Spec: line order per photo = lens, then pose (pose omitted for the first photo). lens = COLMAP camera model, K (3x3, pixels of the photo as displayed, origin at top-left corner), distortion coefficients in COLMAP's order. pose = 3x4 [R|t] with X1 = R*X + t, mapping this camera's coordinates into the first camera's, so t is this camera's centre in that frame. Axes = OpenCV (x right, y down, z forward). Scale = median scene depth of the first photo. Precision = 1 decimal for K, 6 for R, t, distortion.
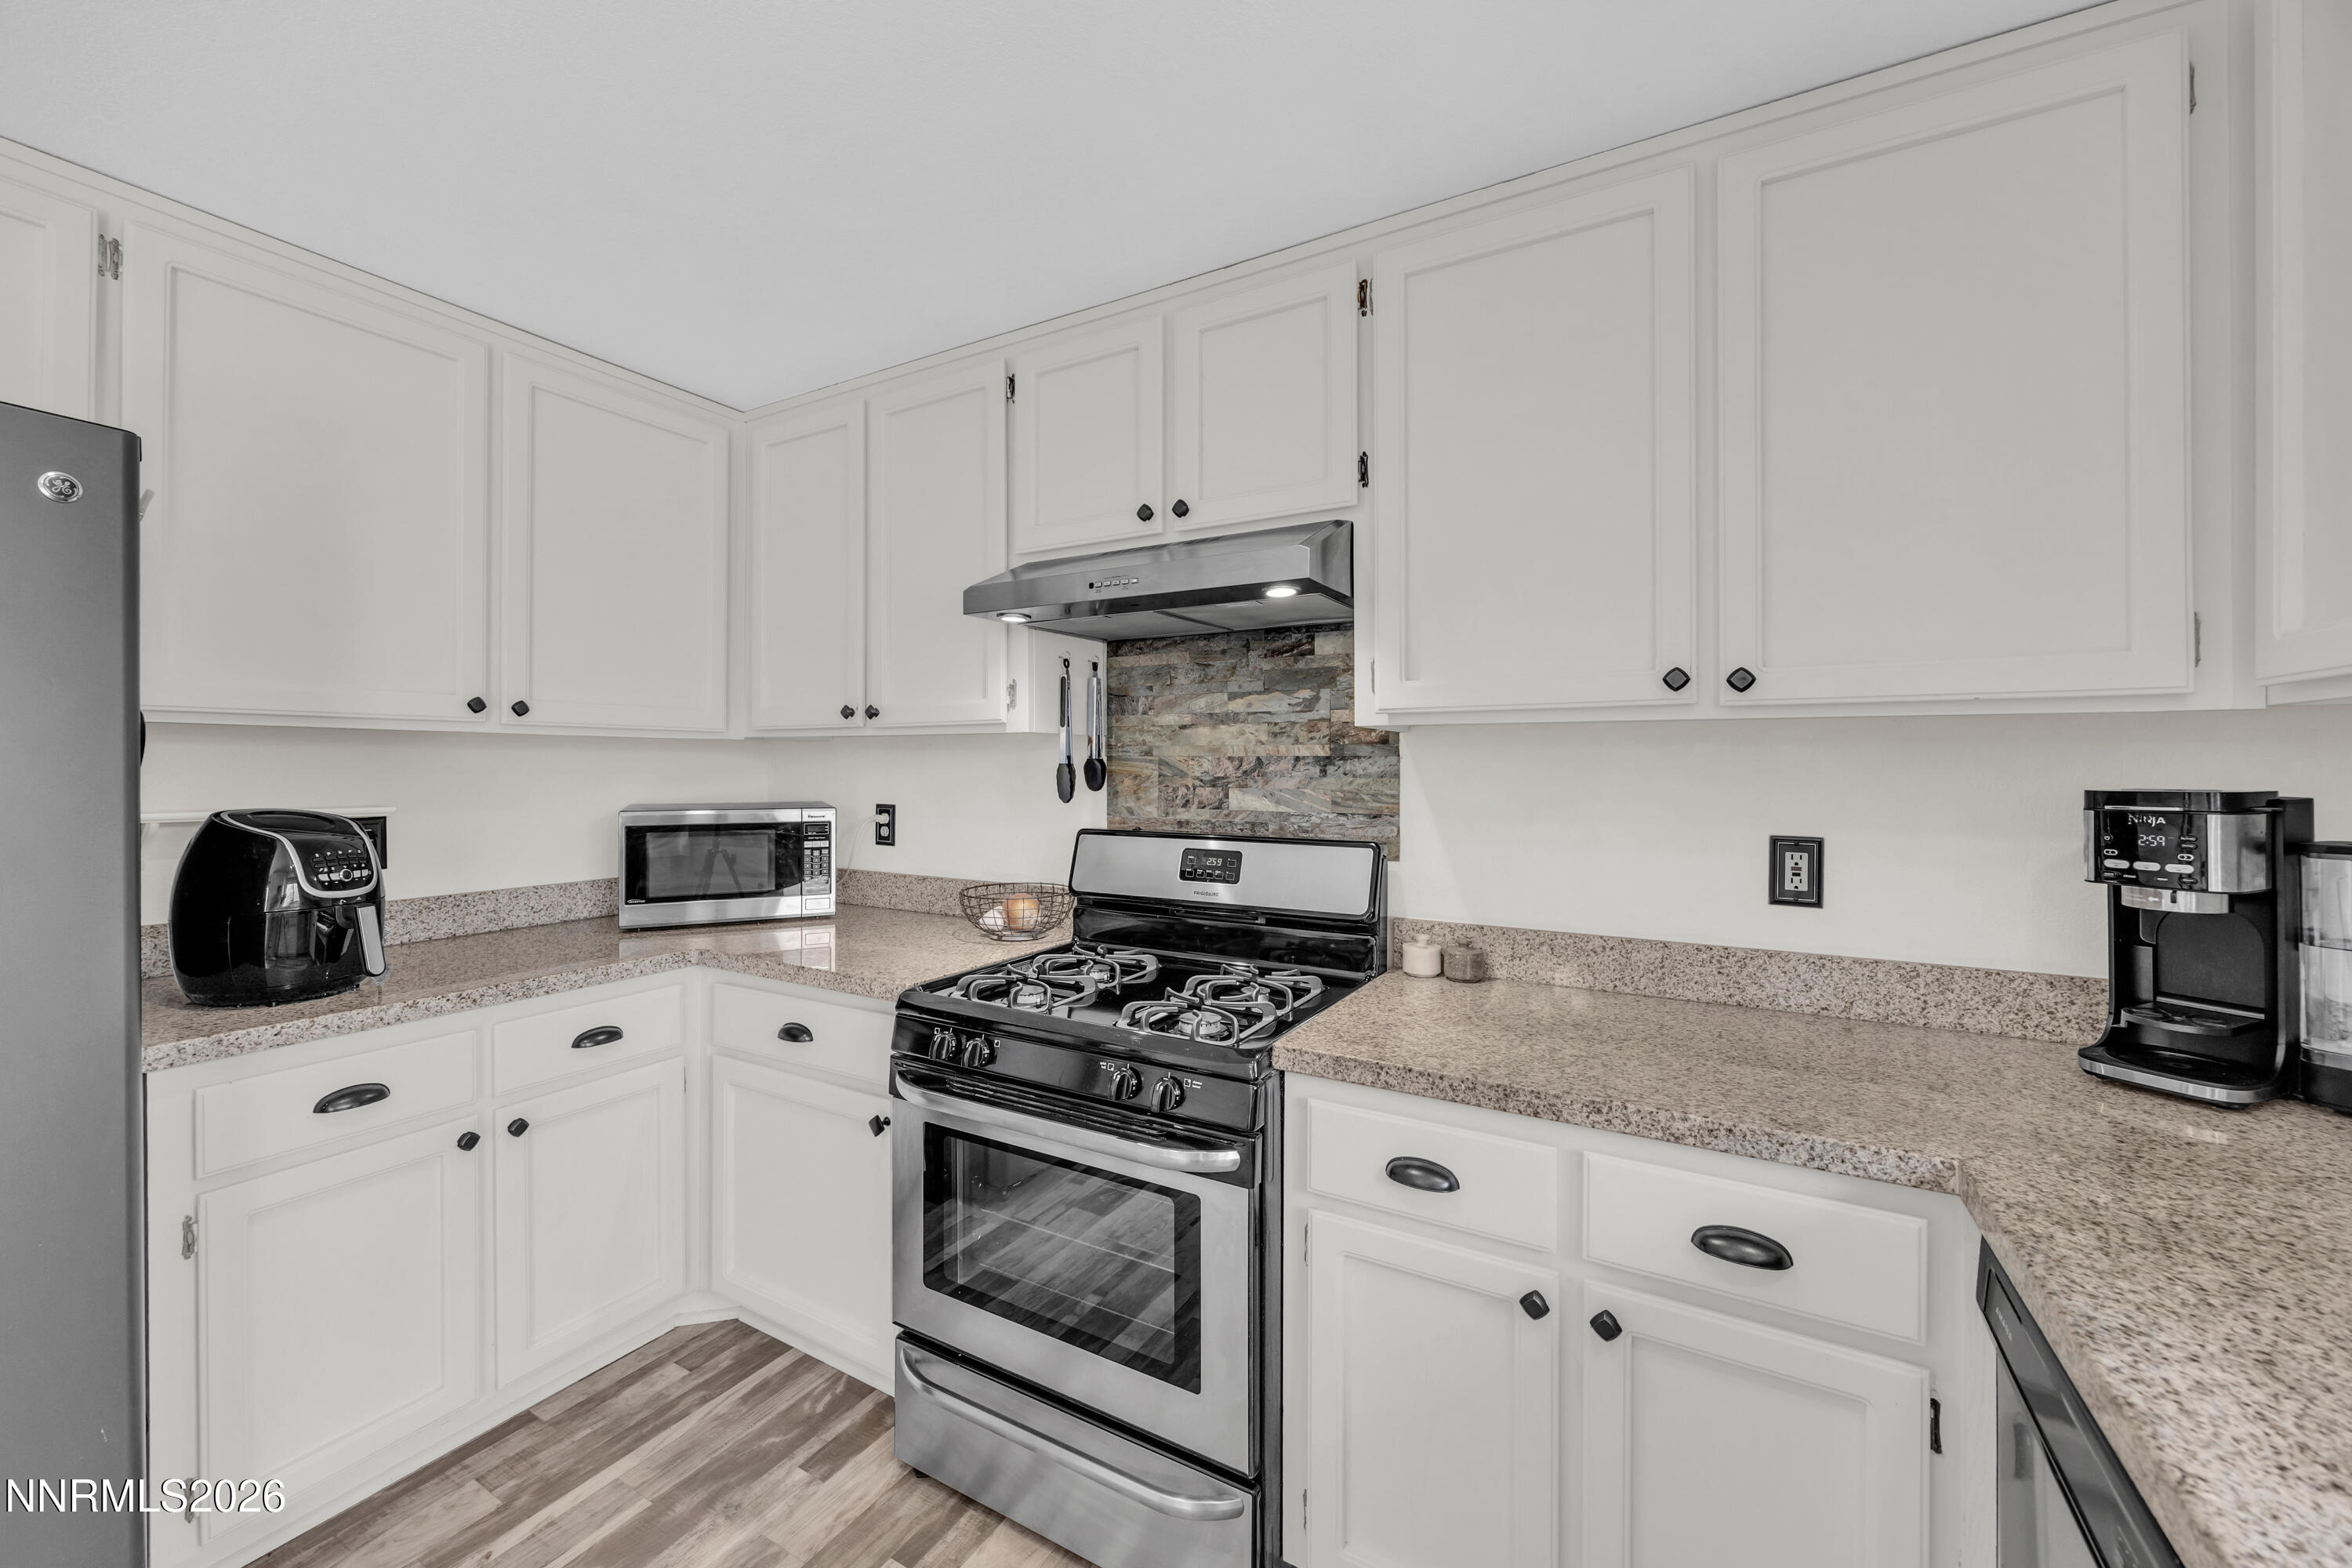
lens RADIAL K [[894.0, 0, 1200.1], [0, 894.0, 758.1], [0, 0, 1]] dist [-0.005839, 0.000604]
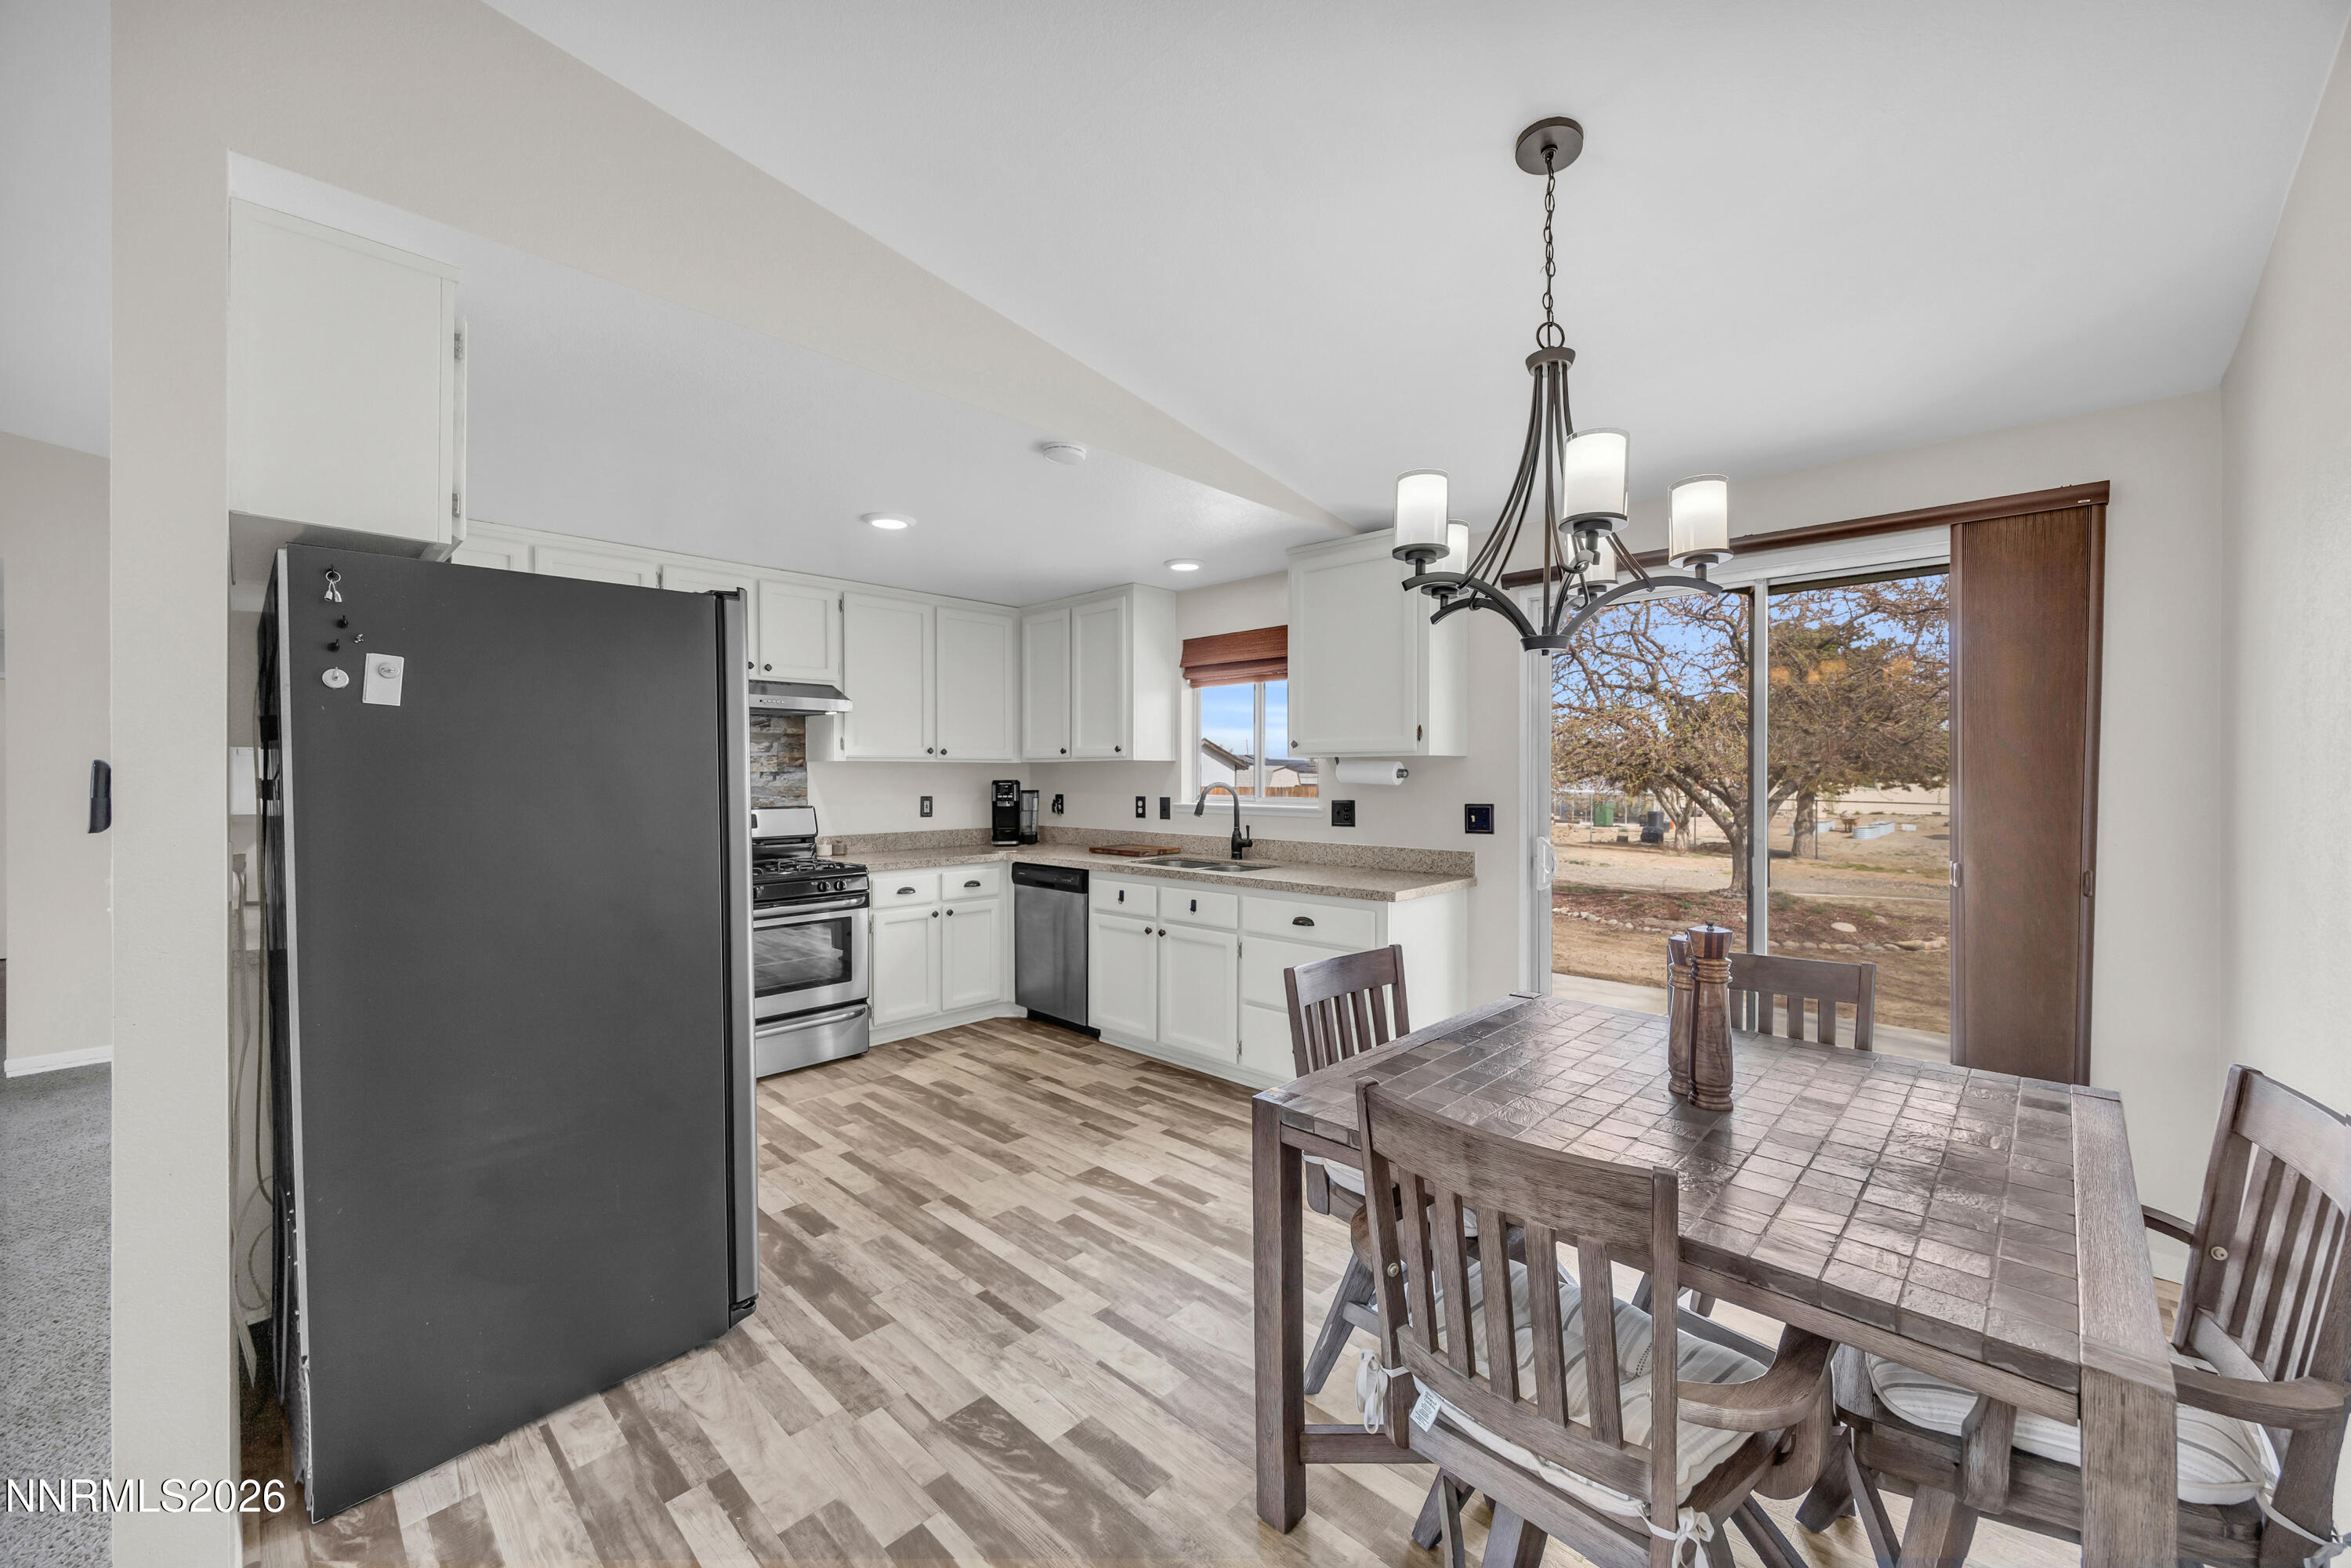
lens RADIAL K [[898.9, 0, 1159.6], [0, 898.9, 795.7], [0, 0, 1]] dist [-0.004443, -0.000310]
pose [[0.261193, -0.028054, 0.964879, -2.155765], [-0.006428, 0.999505, 0.030800, -0.020626], [-0.965265, -0.014247, 0.260883, -0.657762]]
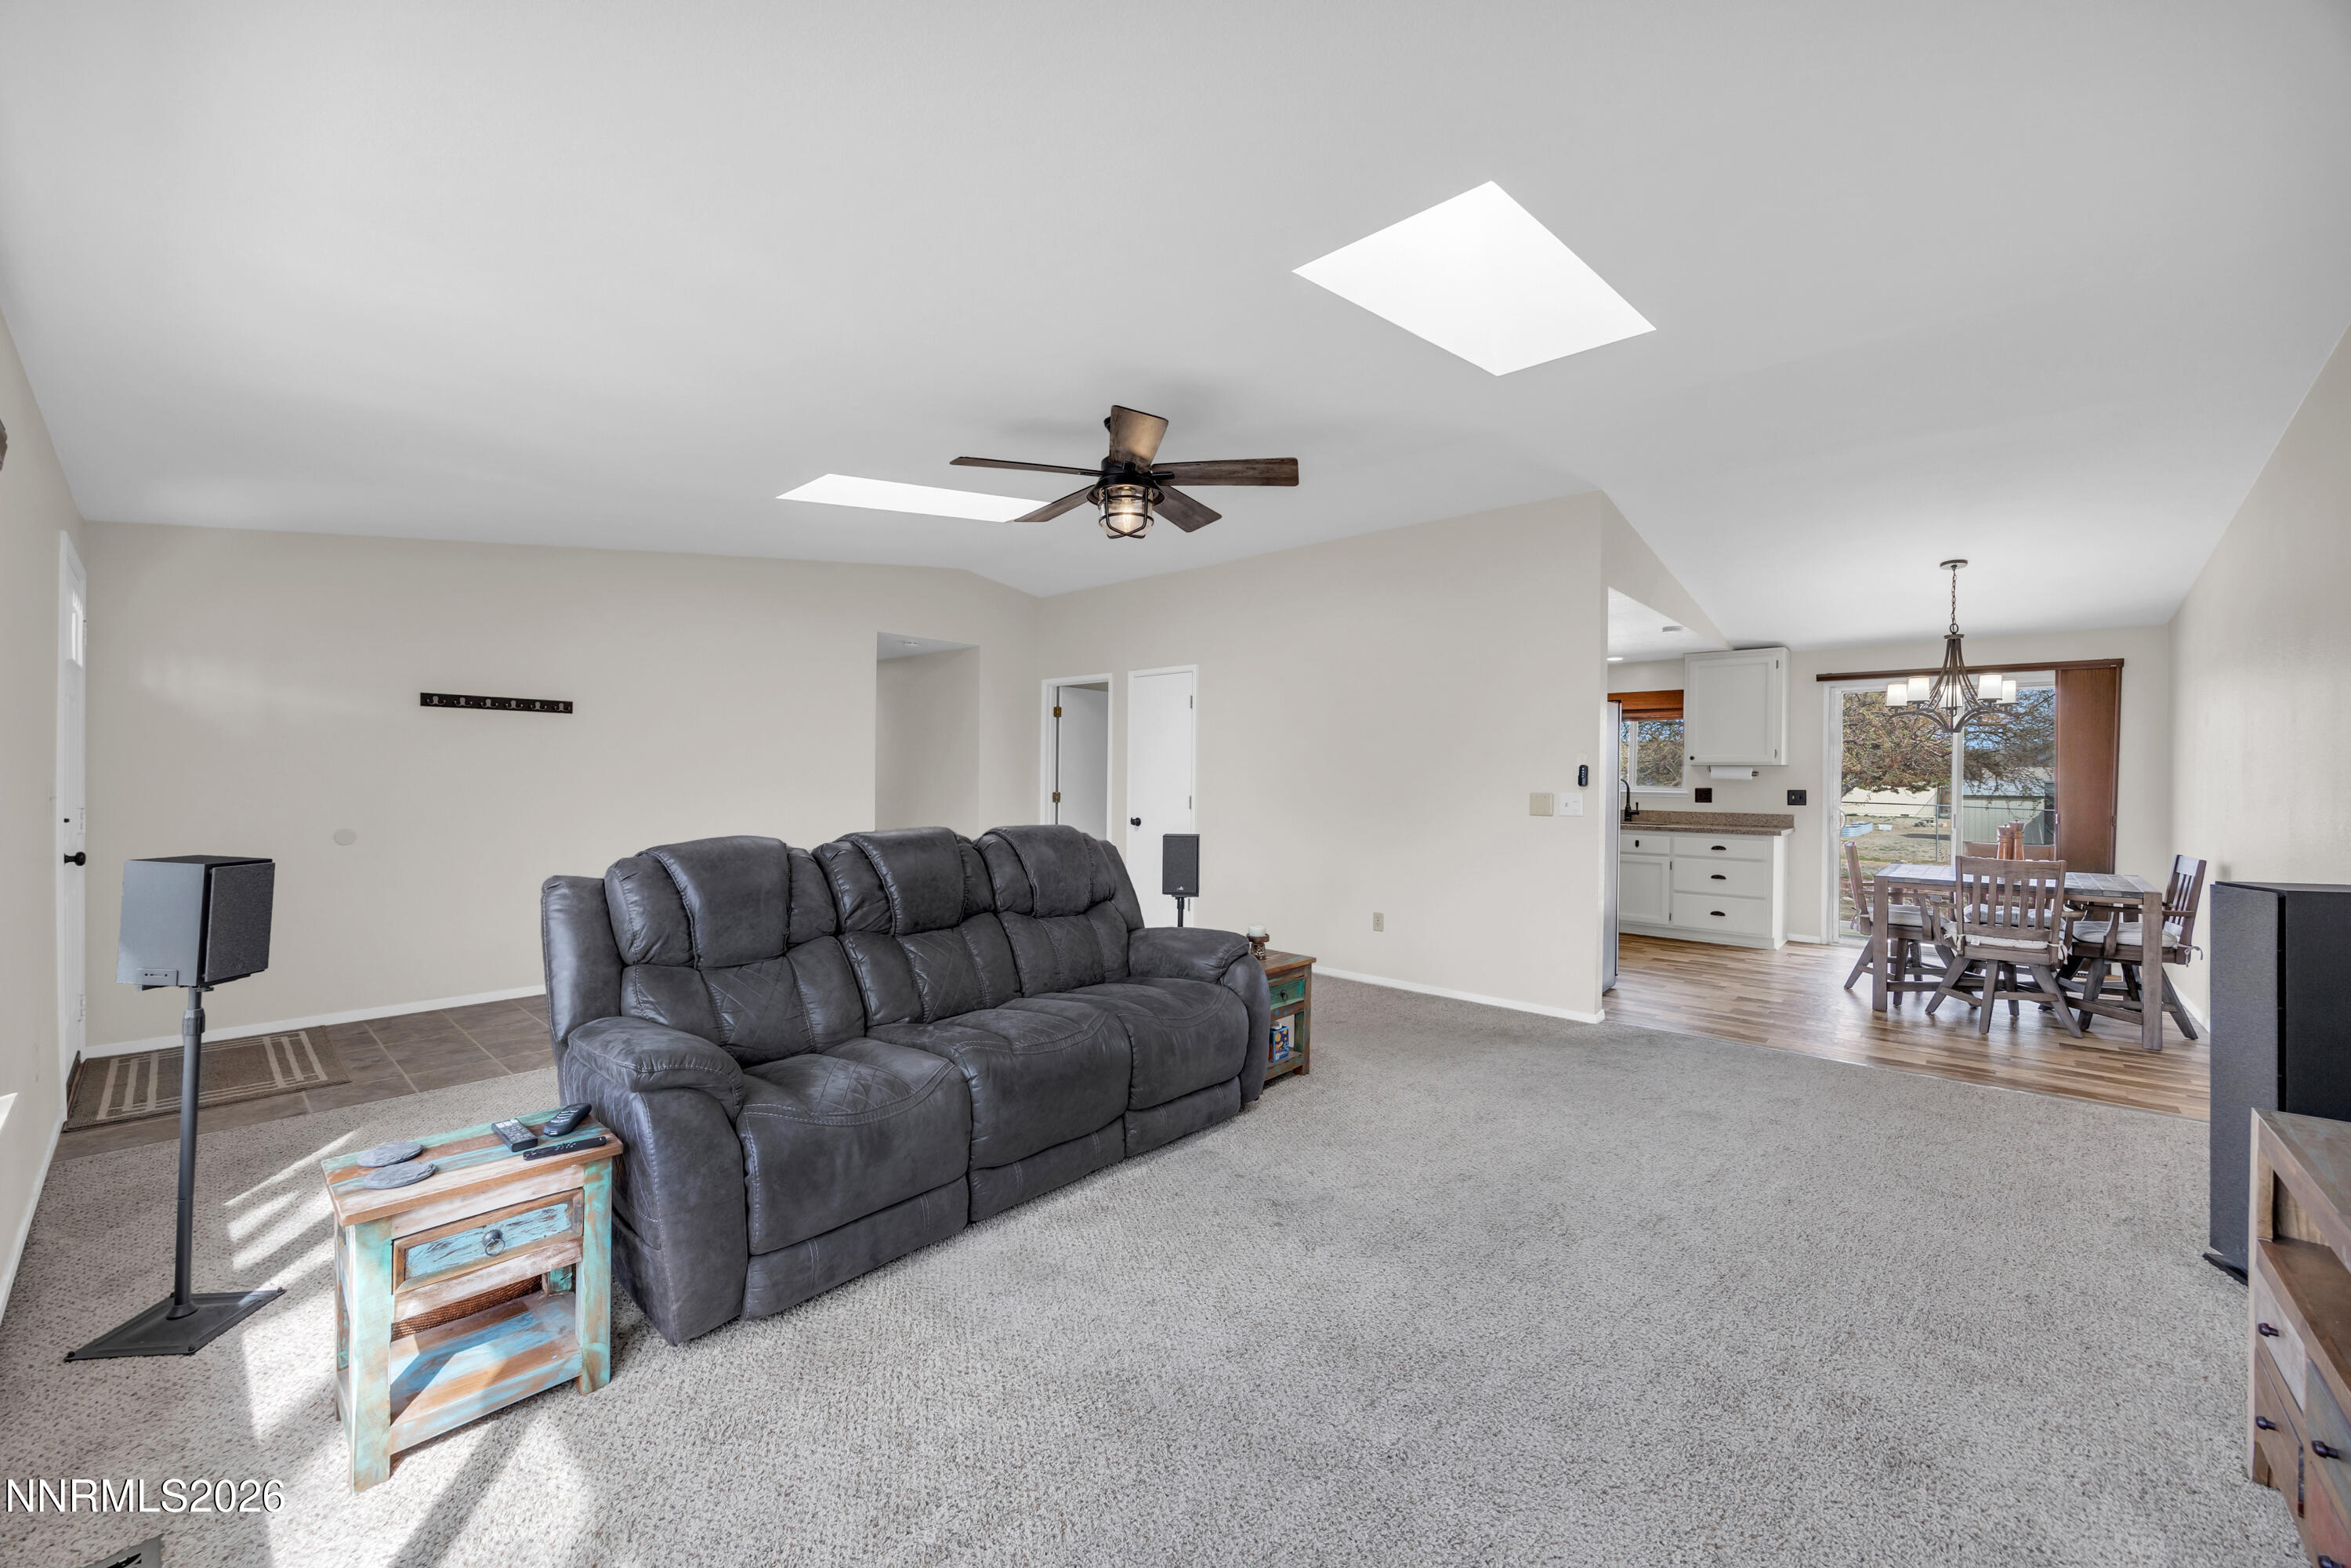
lens RADIAL K [[898.9, 0, 1142.9], [0, 898.9, 792.8], [0, 0, 1]] dist [-0.004443, -0.000310]
pose [[0.241841, -0.020747, 0.970094, -4.726552], [-0.009821, 0.999668, 0.023828, 0.005762], [-0.970266, -0.015289, 0.241557, 1.141186]]
